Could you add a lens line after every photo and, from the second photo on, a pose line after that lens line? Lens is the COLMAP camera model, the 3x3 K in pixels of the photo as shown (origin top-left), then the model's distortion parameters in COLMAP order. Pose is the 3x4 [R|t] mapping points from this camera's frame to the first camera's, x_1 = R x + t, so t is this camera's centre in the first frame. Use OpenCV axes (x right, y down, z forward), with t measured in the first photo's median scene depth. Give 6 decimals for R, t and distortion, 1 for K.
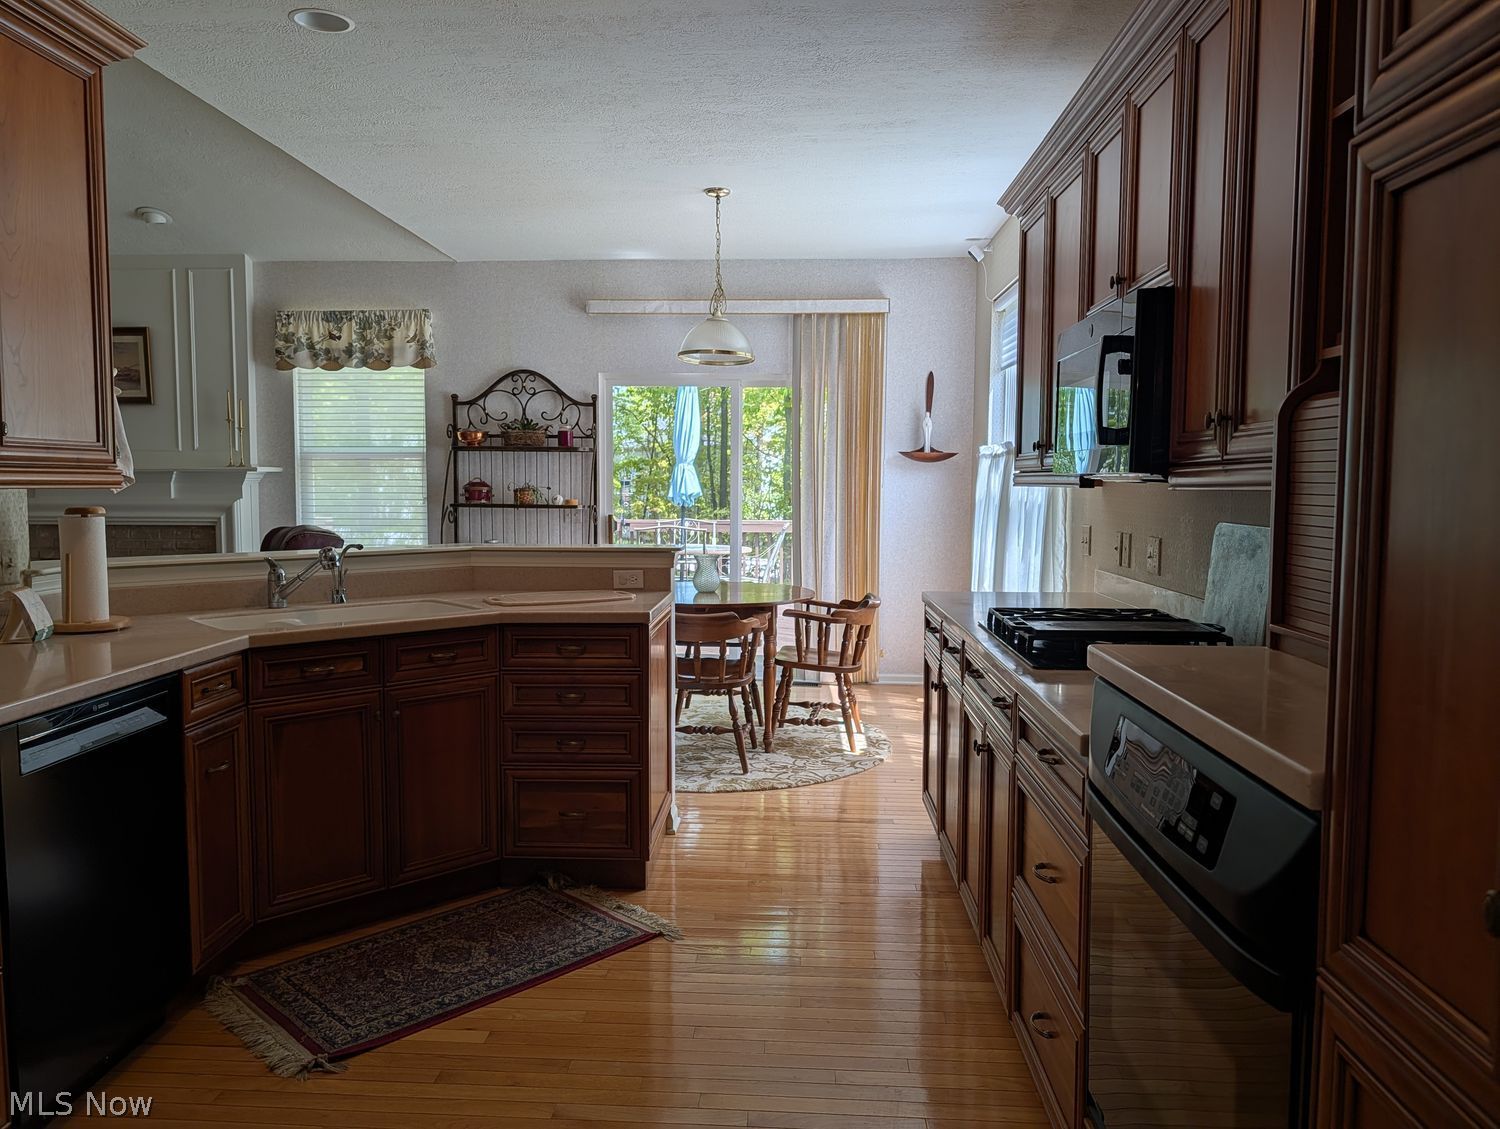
lens RADIAL K [[1074.5, 0, 734.8], [0, 1074.5, 566.7], [0, 0, 1]] dist [0.045626, -0.047845]
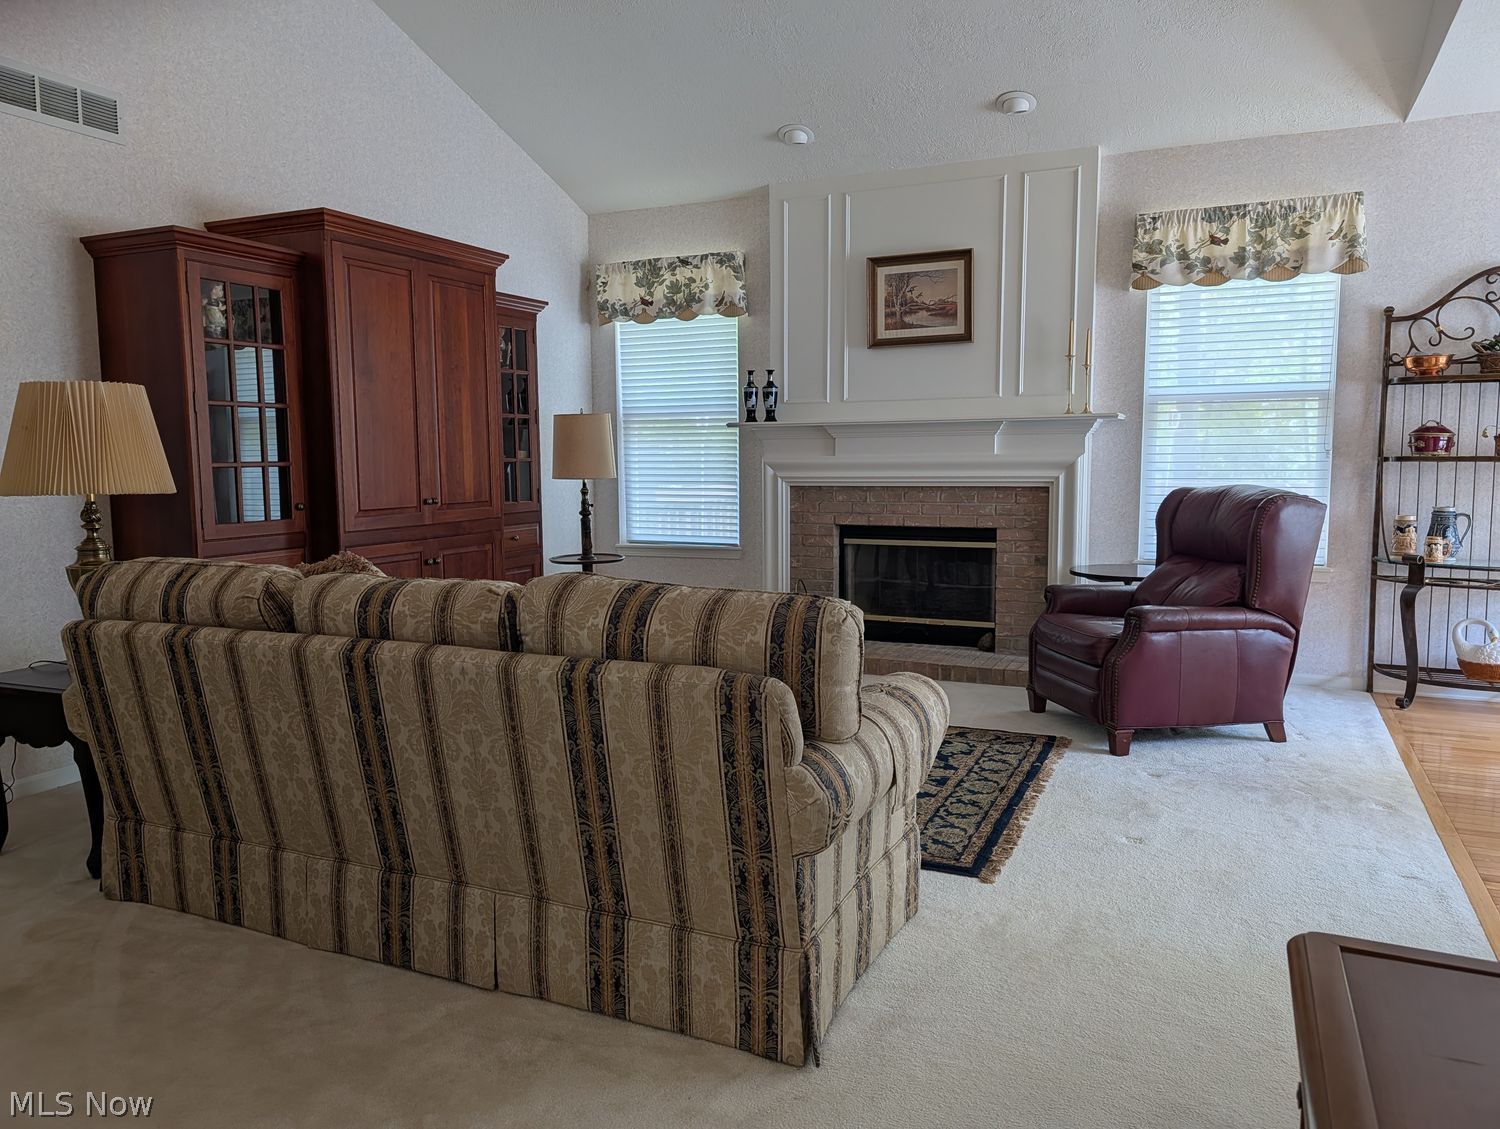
lens RADIAL K [[1074.5, 0, 757.7], [0, 1074.5, 554.9], [0, 0, 1]] dist [0.045626, -0.047845]
pose [[0.936106, 0.024213, -0.350883, -0.523106], [-0.019912, 0.999676, 0.015859, 0.006311], [0.351153, -0.007859, 0.936285, 0.211485]]
